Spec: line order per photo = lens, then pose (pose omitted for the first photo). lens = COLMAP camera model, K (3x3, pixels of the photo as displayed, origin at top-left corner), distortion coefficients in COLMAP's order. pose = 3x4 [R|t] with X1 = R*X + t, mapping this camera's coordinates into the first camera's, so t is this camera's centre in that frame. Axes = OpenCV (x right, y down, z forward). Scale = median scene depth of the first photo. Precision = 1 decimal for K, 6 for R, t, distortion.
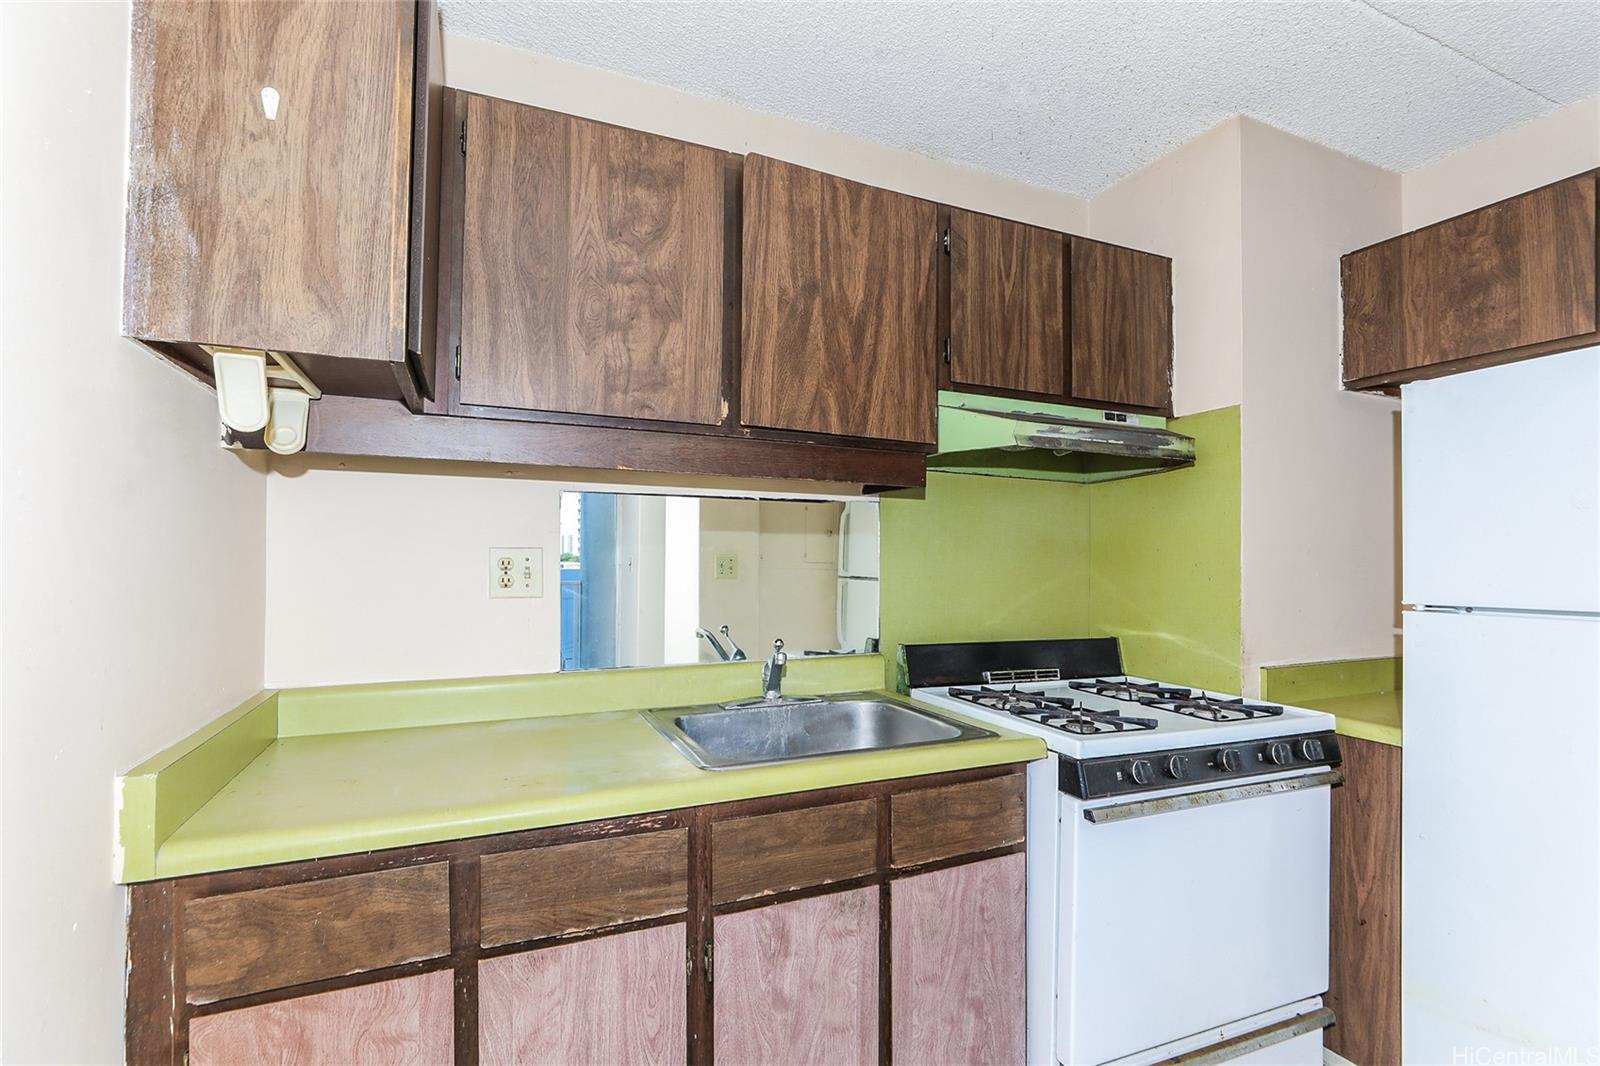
lens RADIAL K [[751.1, 0, 795.1], [0, 751.1, 552.0], [0, 0, 1]] dist [-0.001733, 0.000738]
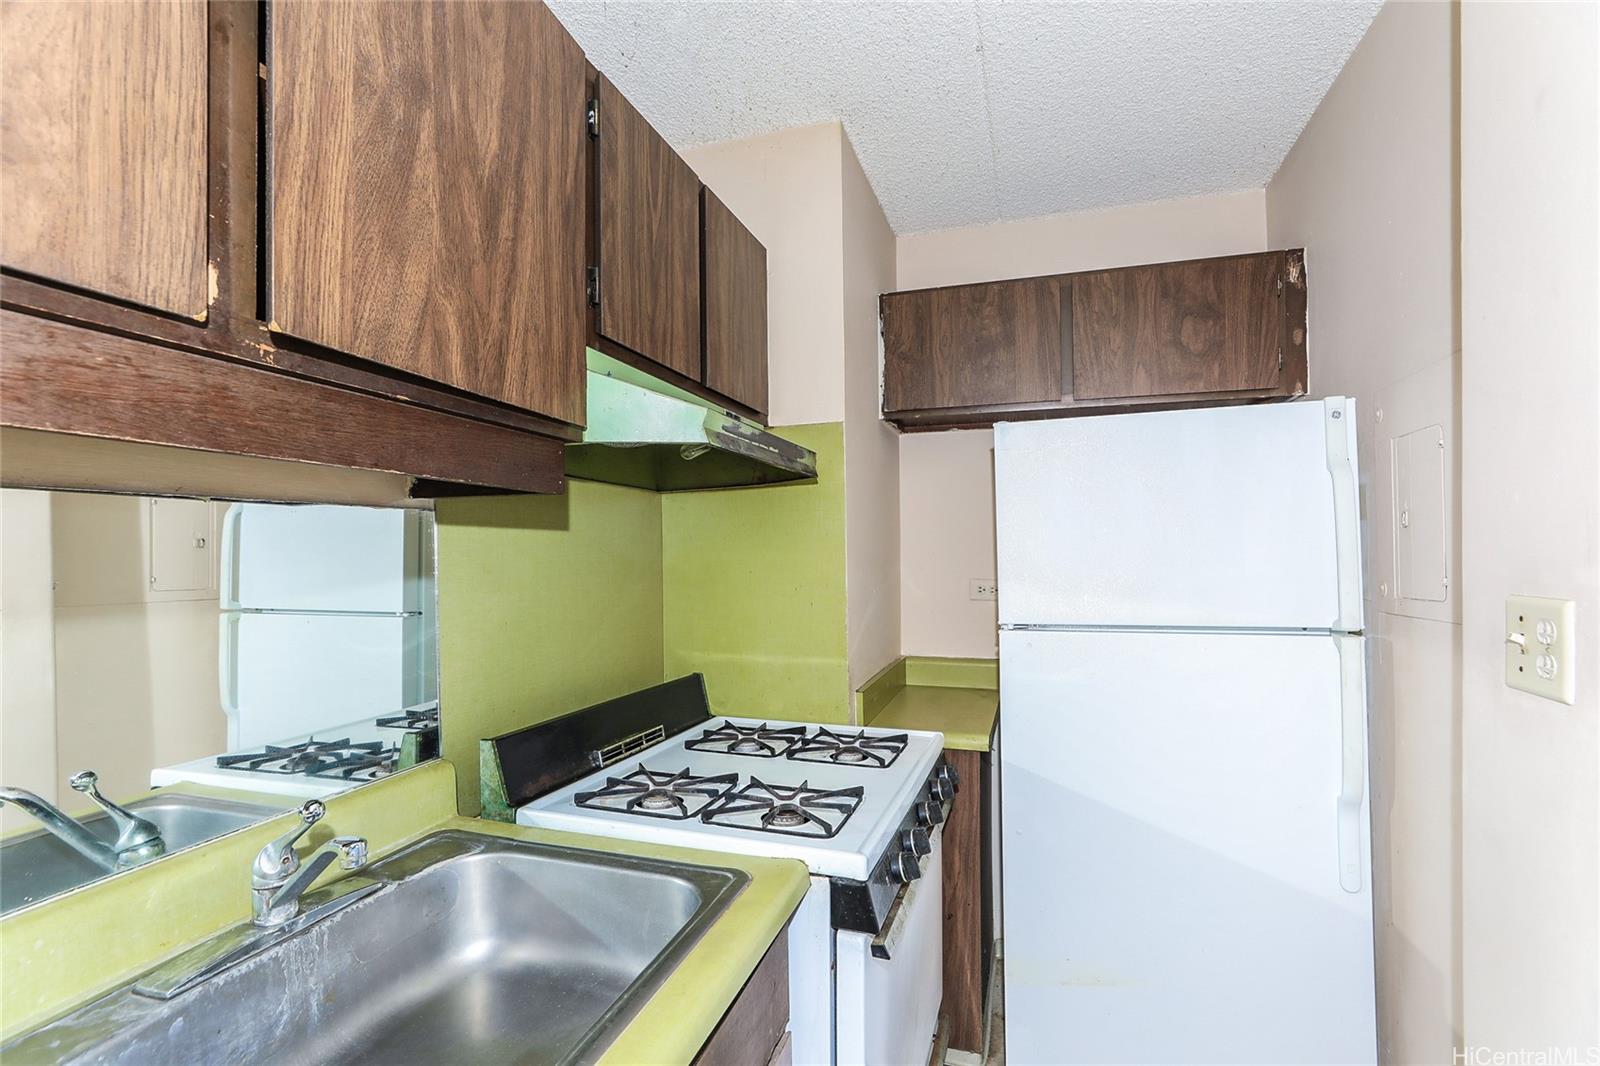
lens RADIAL K [[720.5, 0, 772.9], [0, 720.5, 539.1], [0, 0, 1]] dist [0.000167, 0.000384]
pose [[0.661840, -0.002959, 0.749639, -0.177142], [0.004678, 0.999989, -0.000182, -0.051018], [-0.749631, 0.003627, 0.661847, 0.505116]]
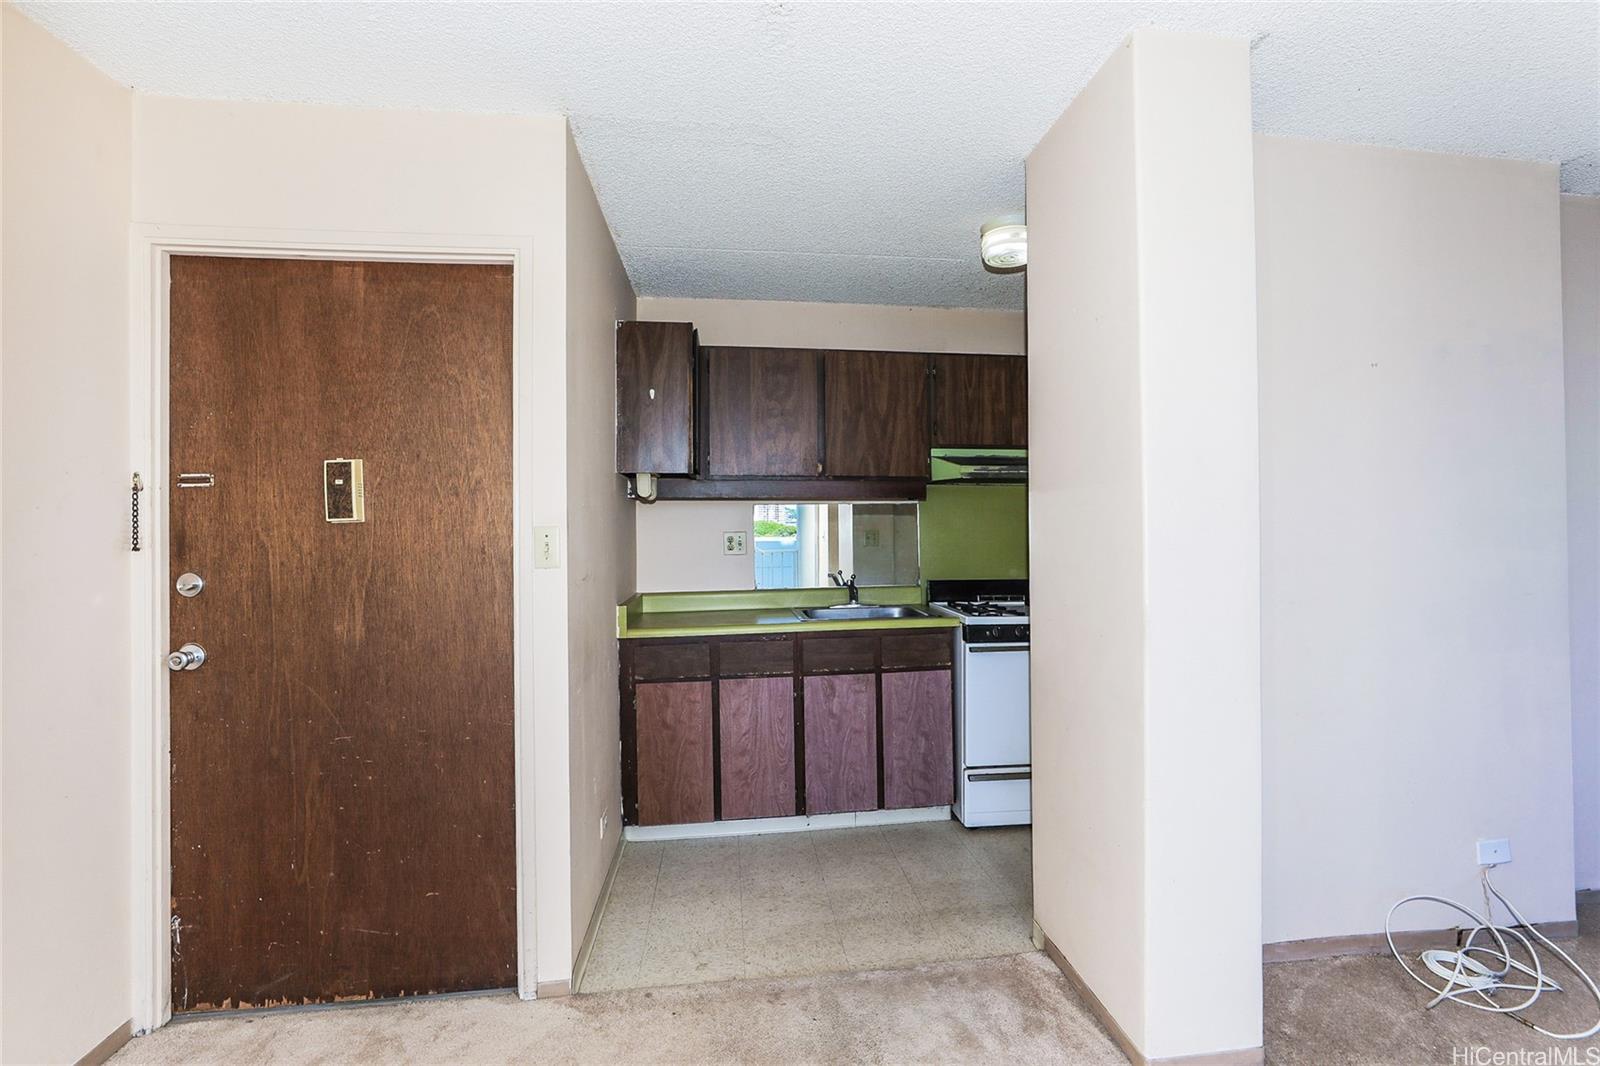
lens RADIAL K [[849.8, 0, 751.0], [0, 849.8, 527.9], [0, 0, 1]] dist [0.000493, 0.000208]
pose [[0.930571, -0.015967, -0.365763, 0.604251], [0.019354, 0.999797, 0.005597, -0.031564], [0.365599, -0.012288, 0.930691, -1.340216]]
